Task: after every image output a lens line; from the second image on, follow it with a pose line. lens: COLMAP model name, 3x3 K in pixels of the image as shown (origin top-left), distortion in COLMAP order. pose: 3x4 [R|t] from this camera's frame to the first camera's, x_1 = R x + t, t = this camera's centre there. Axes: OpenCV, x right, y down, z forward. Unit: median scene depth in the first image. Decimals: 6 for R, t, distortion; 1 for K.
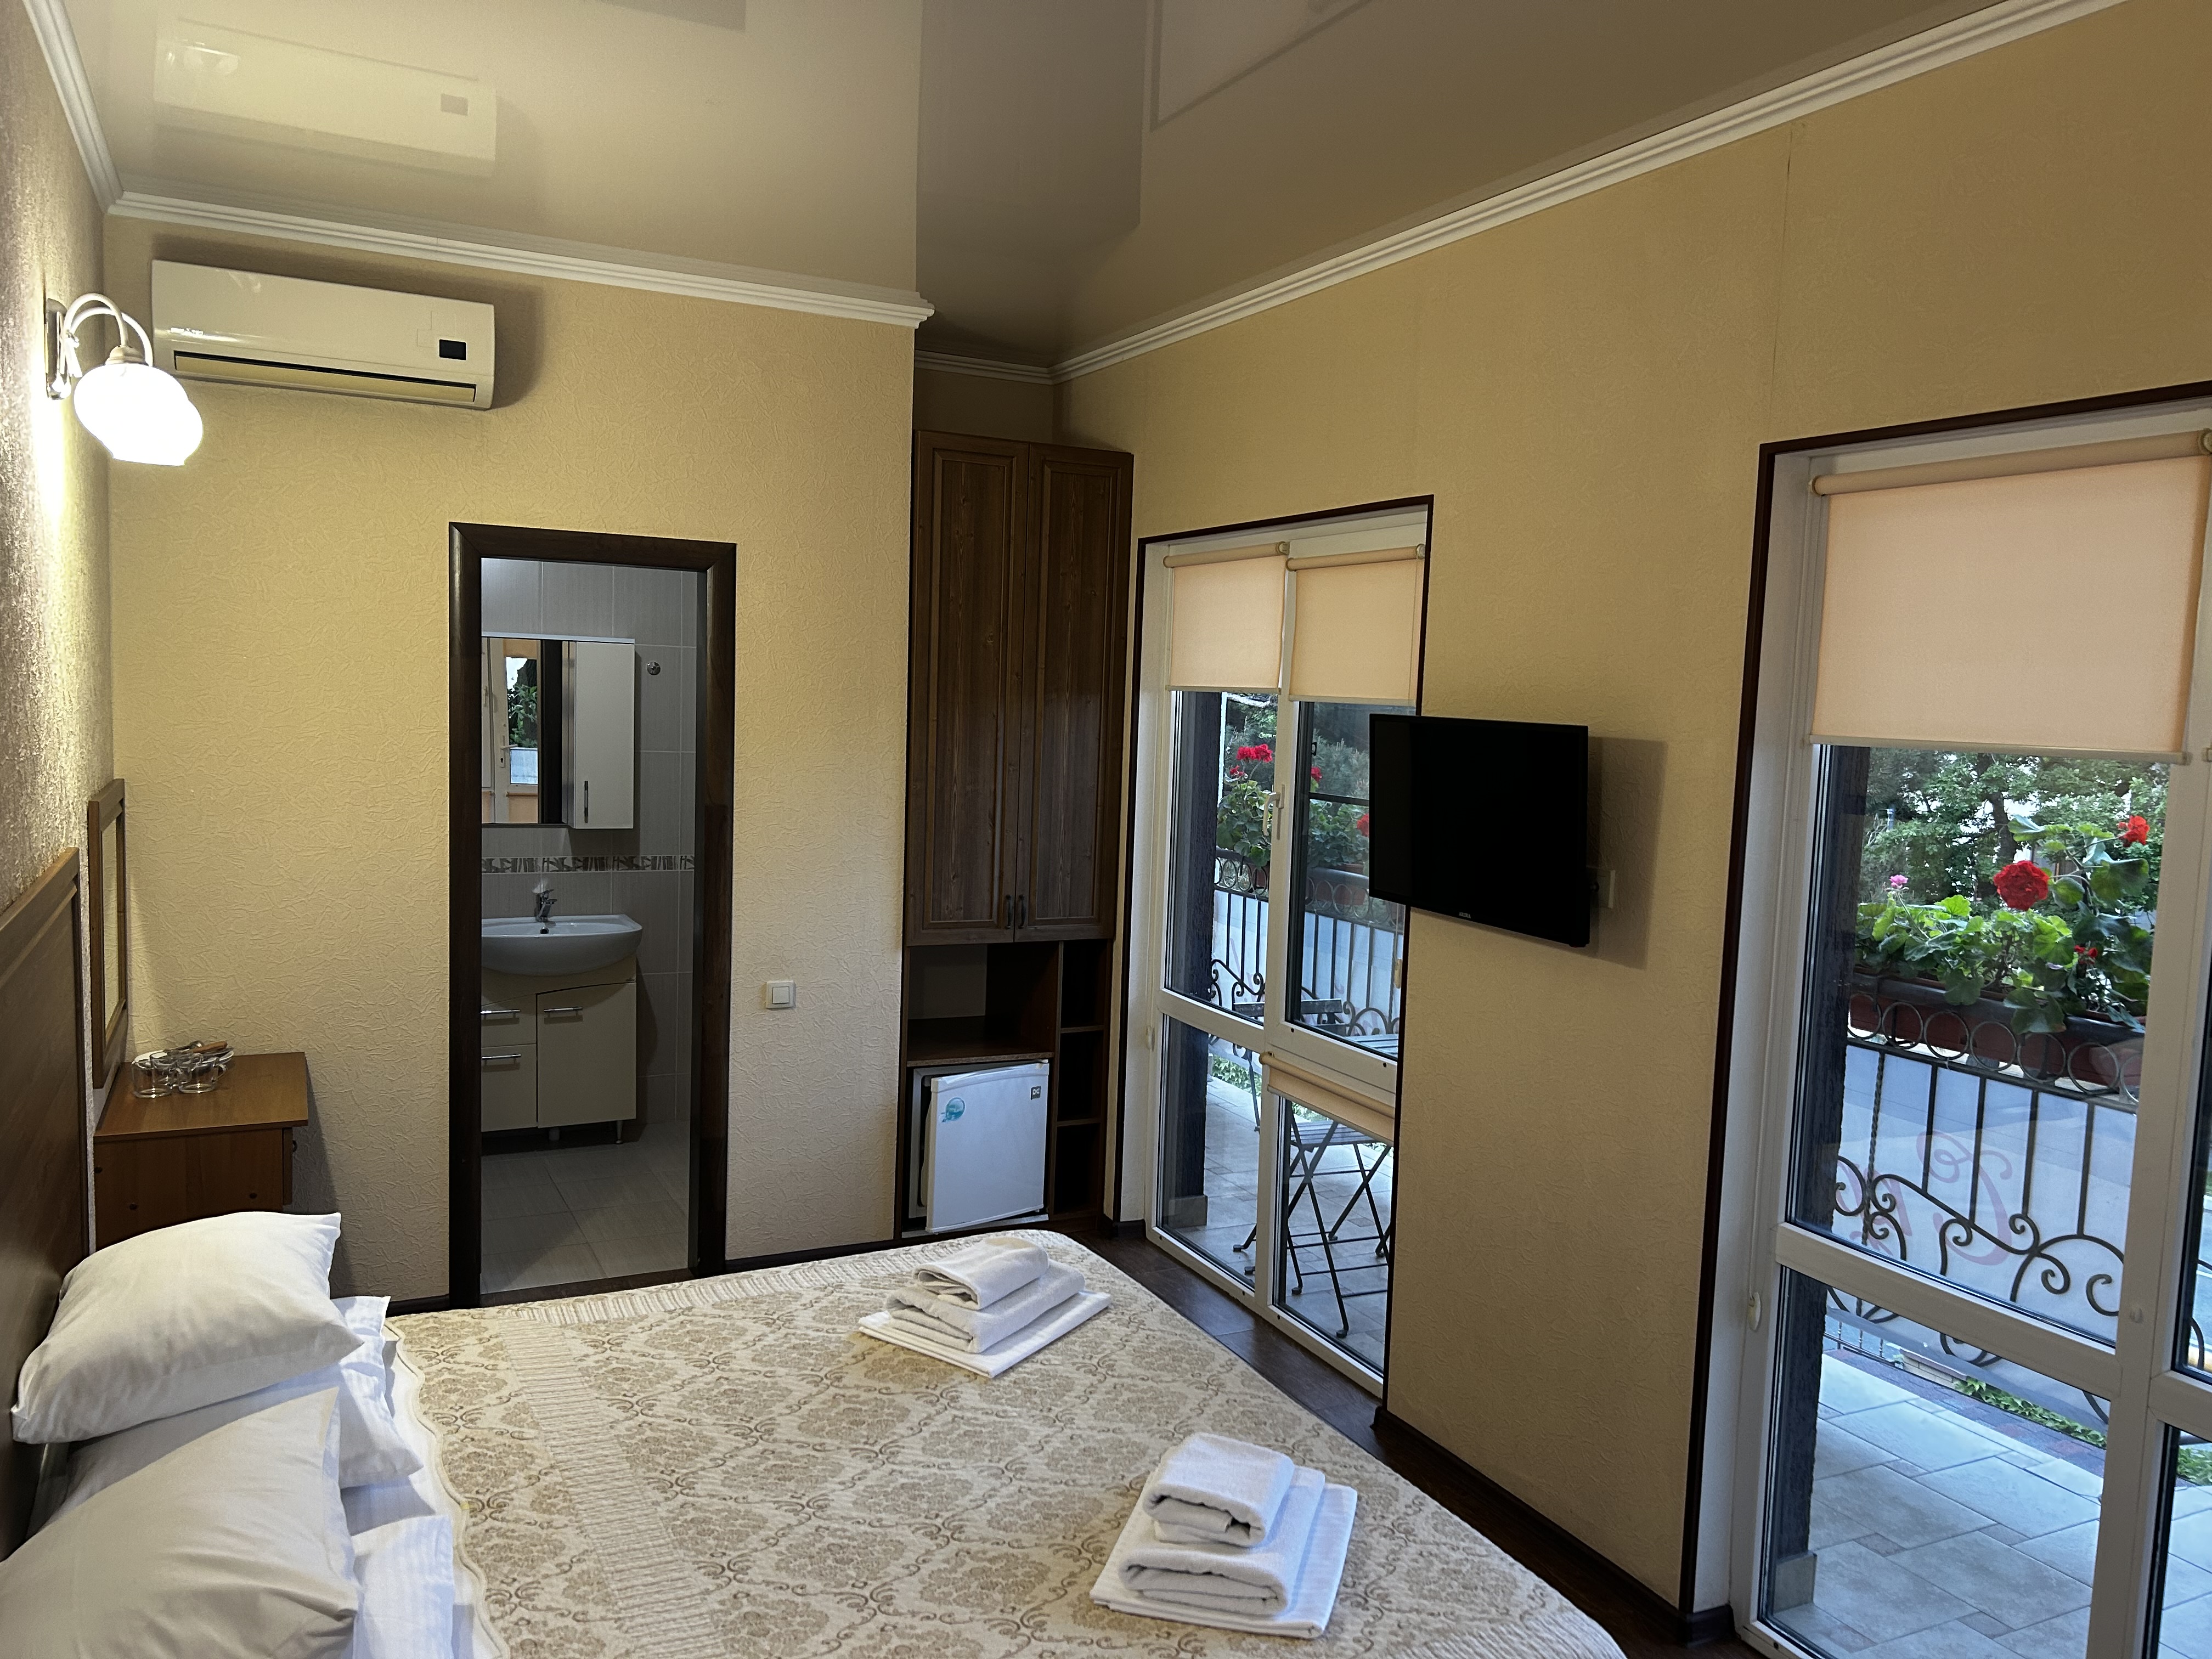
lens RADIAL K [[1662.2, 0, 1108.4], [0, 1662.2, 850.8], [0, 0, 1]] dist [0.111967, -0.157259]
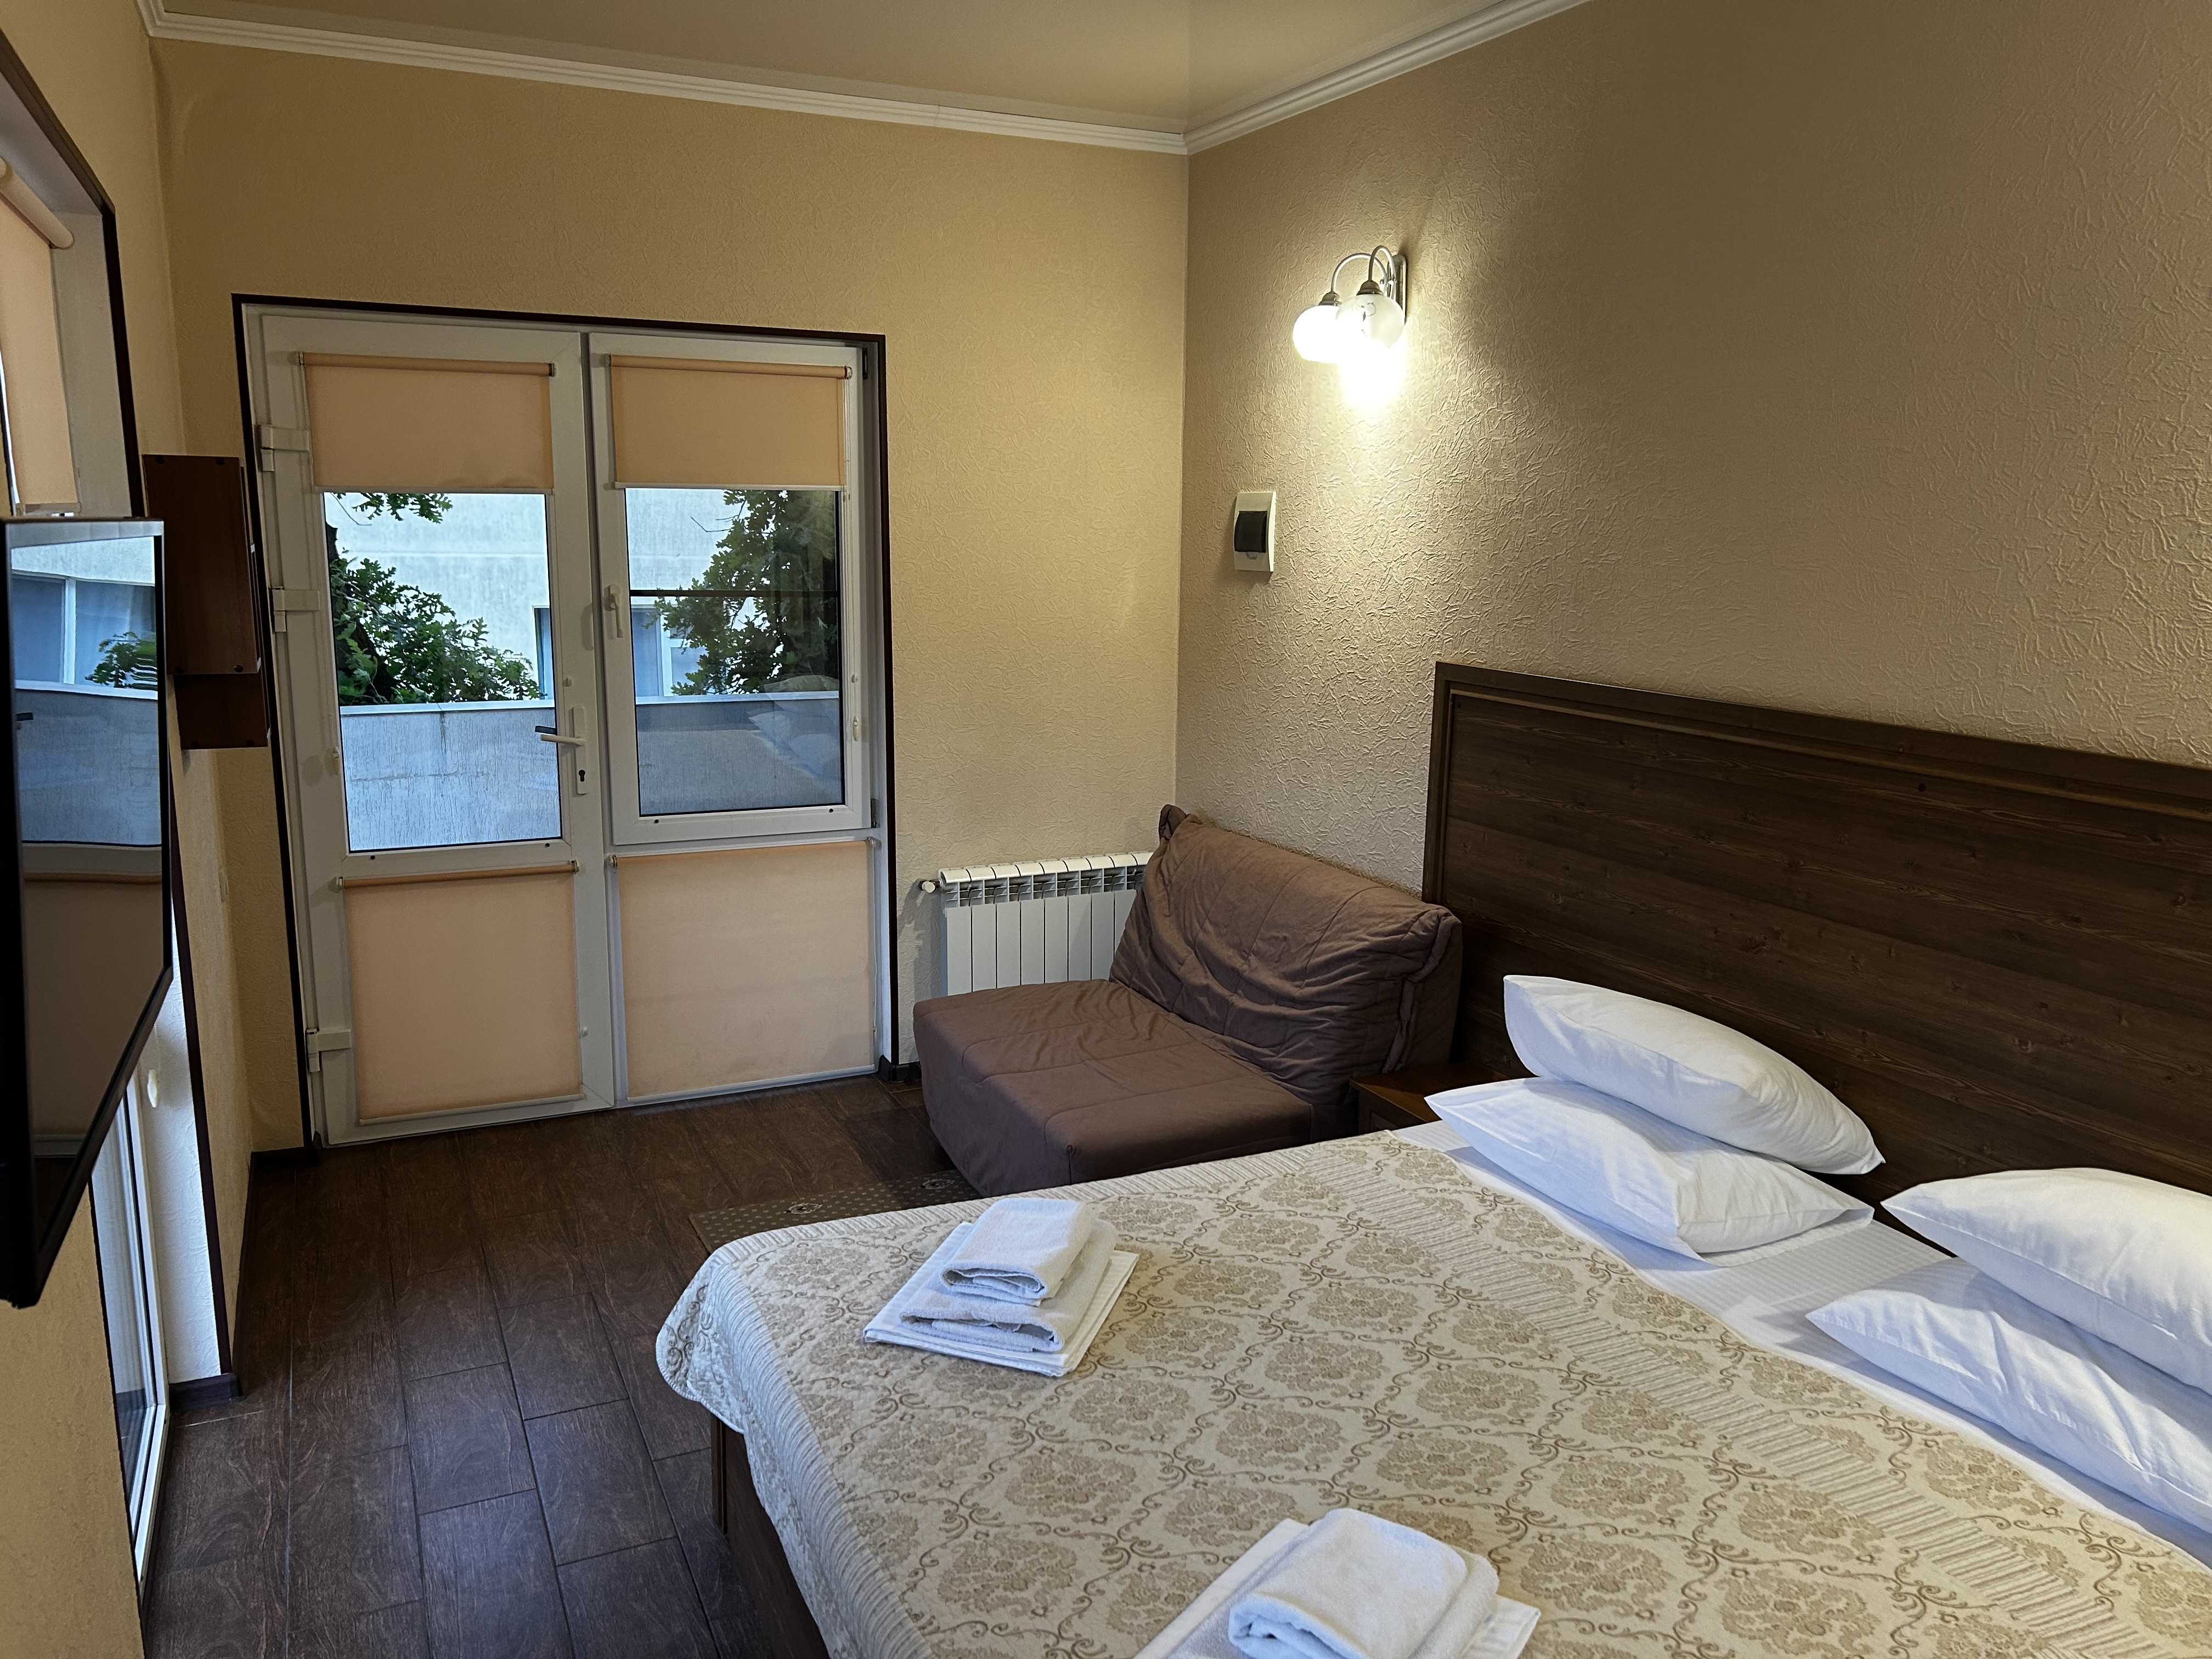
lens RADIAL K [[1663.6, 0, 1120.8], [0, 1663.6, 835.5], [0, 0, 1]] dist [0.110490, -0.217578]
pose [[-0.998792, -0.048705, 0.006553, 0.004262], [-0.044710, 0.955922, 0.290196, -0.095635], [-0.020398, 0.289552, -0.956945, 1.004046]]
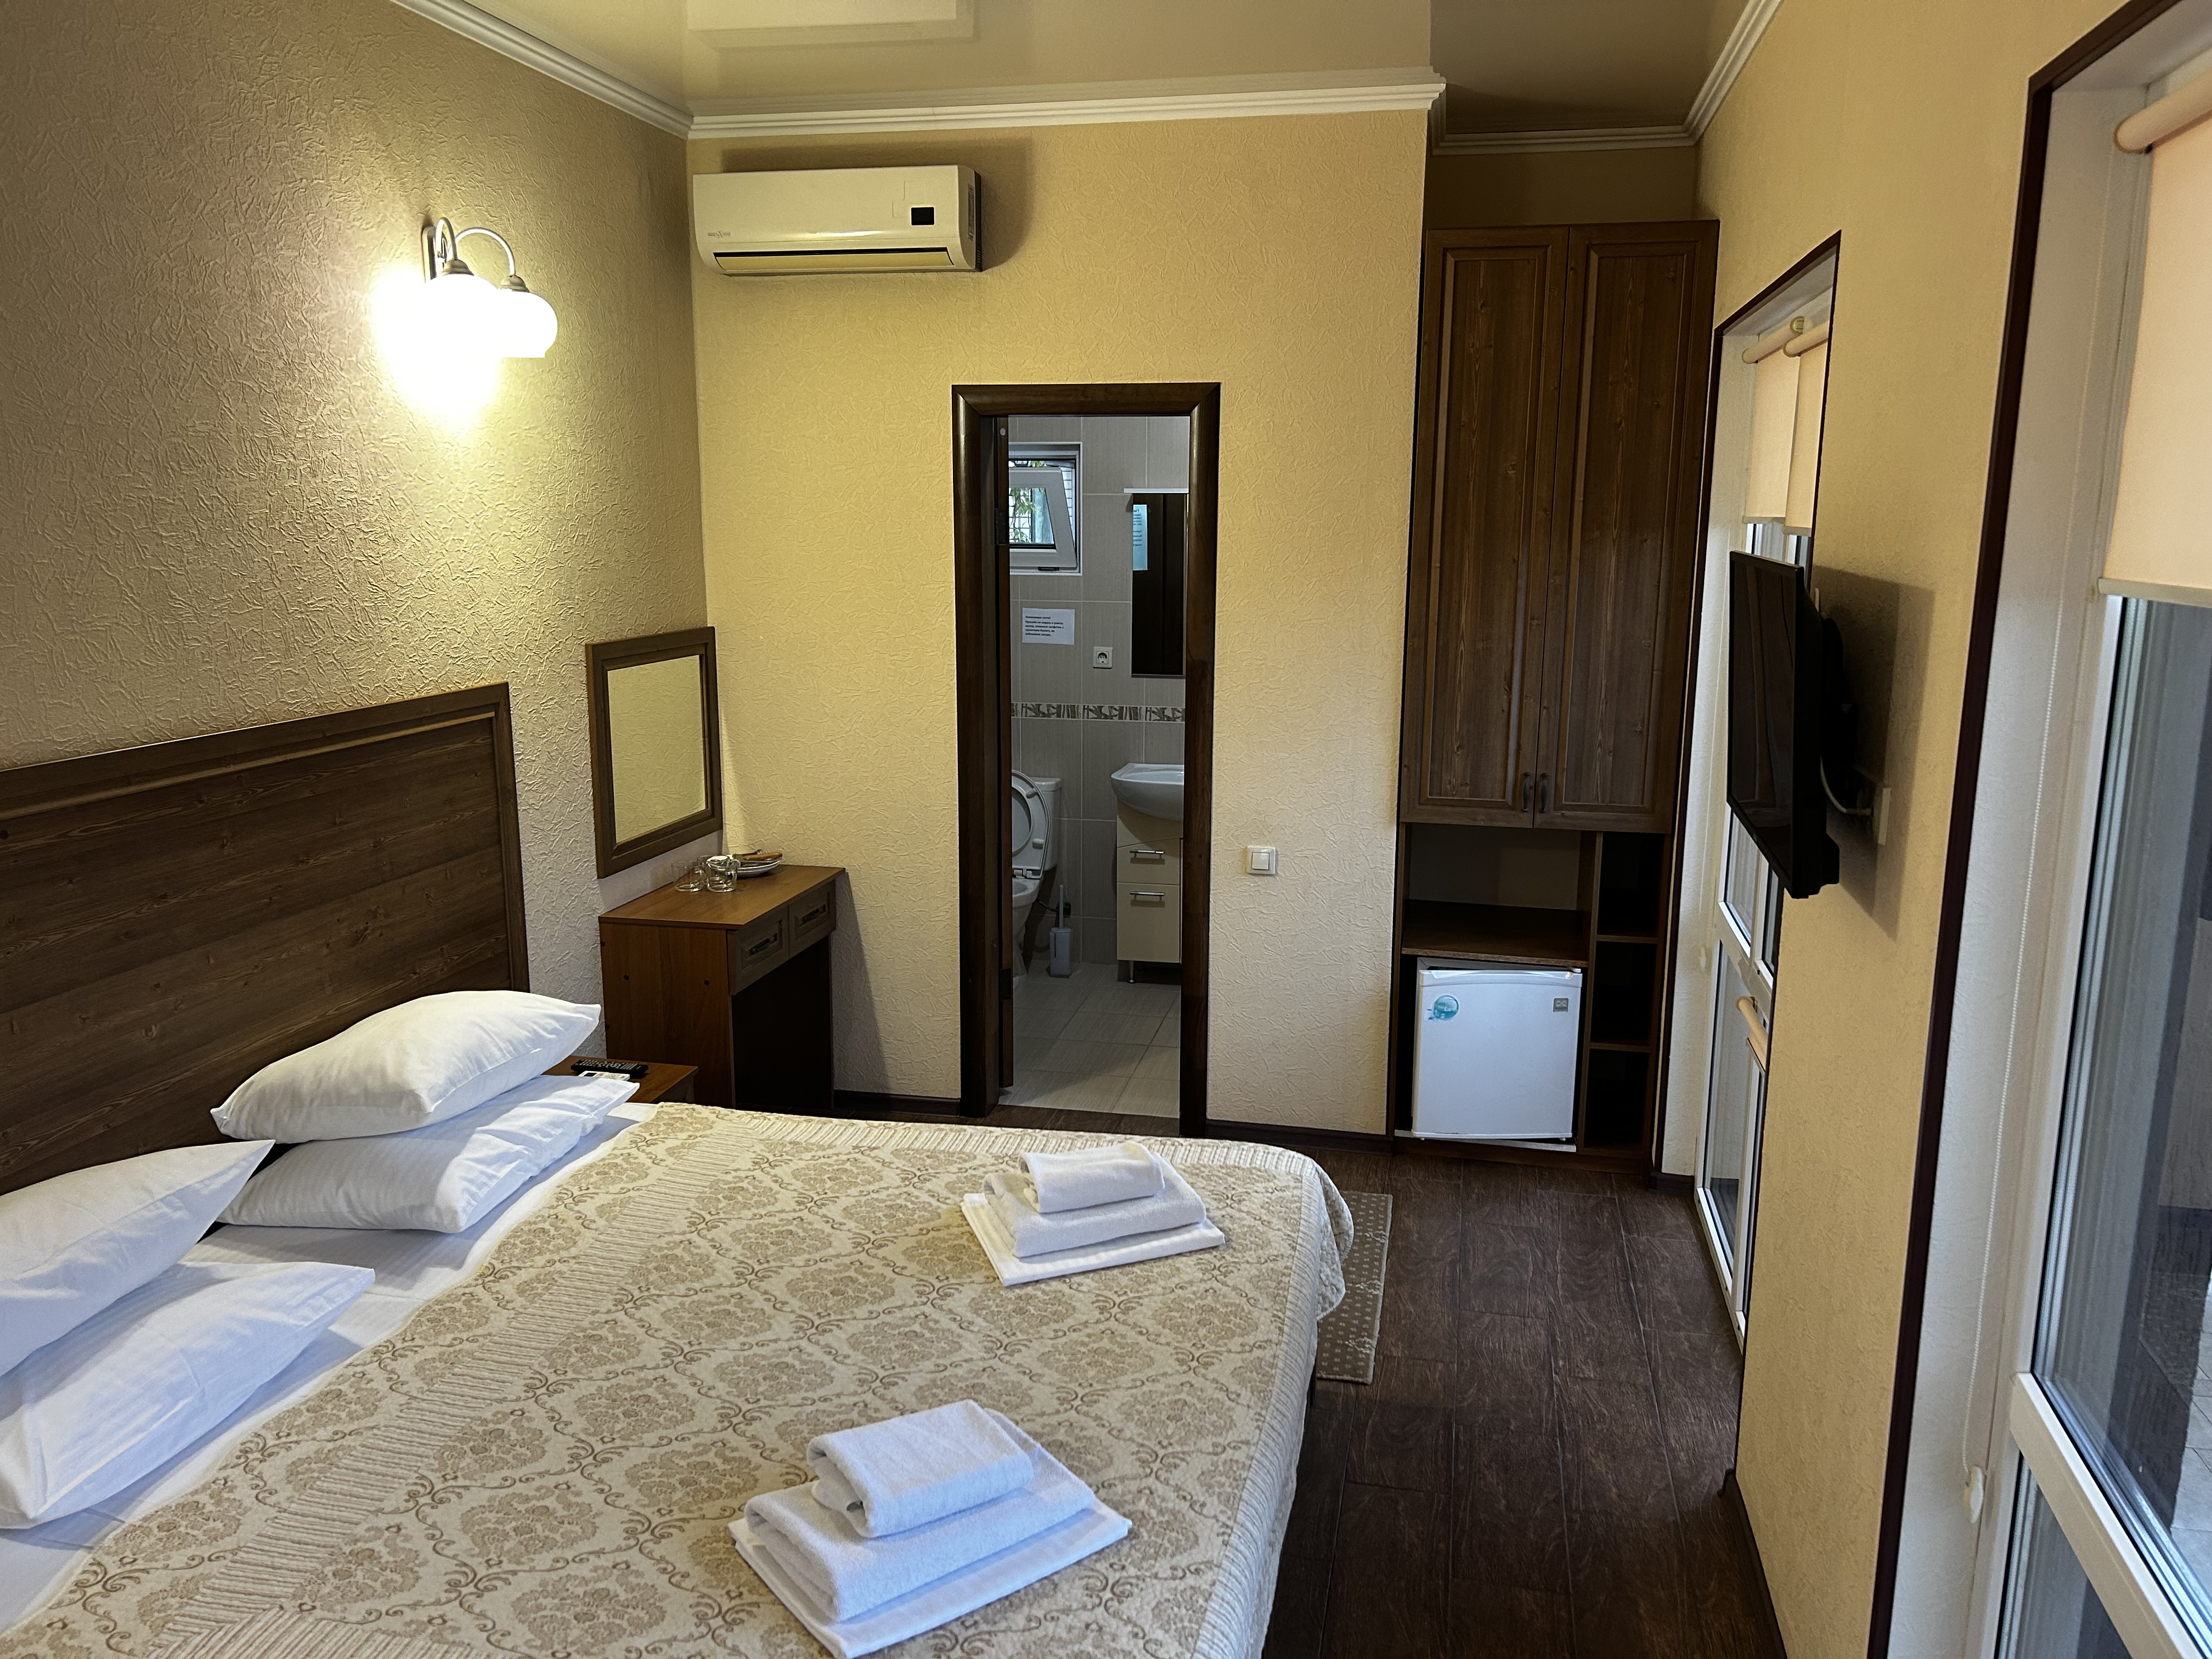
lens RADIAL K [[1663.6, 0, 1120.8], [0, 1663.6, 835.5], [0, 0, 1]] dist [0.110490, -0.217578]
pose [[0.786572, 0.086476, -0.611413, 0.333185], [-0.039251, 0.995145, 0.090255, -0.011580], [0.616250, -0.046993, 0.786147, 0.208290]]
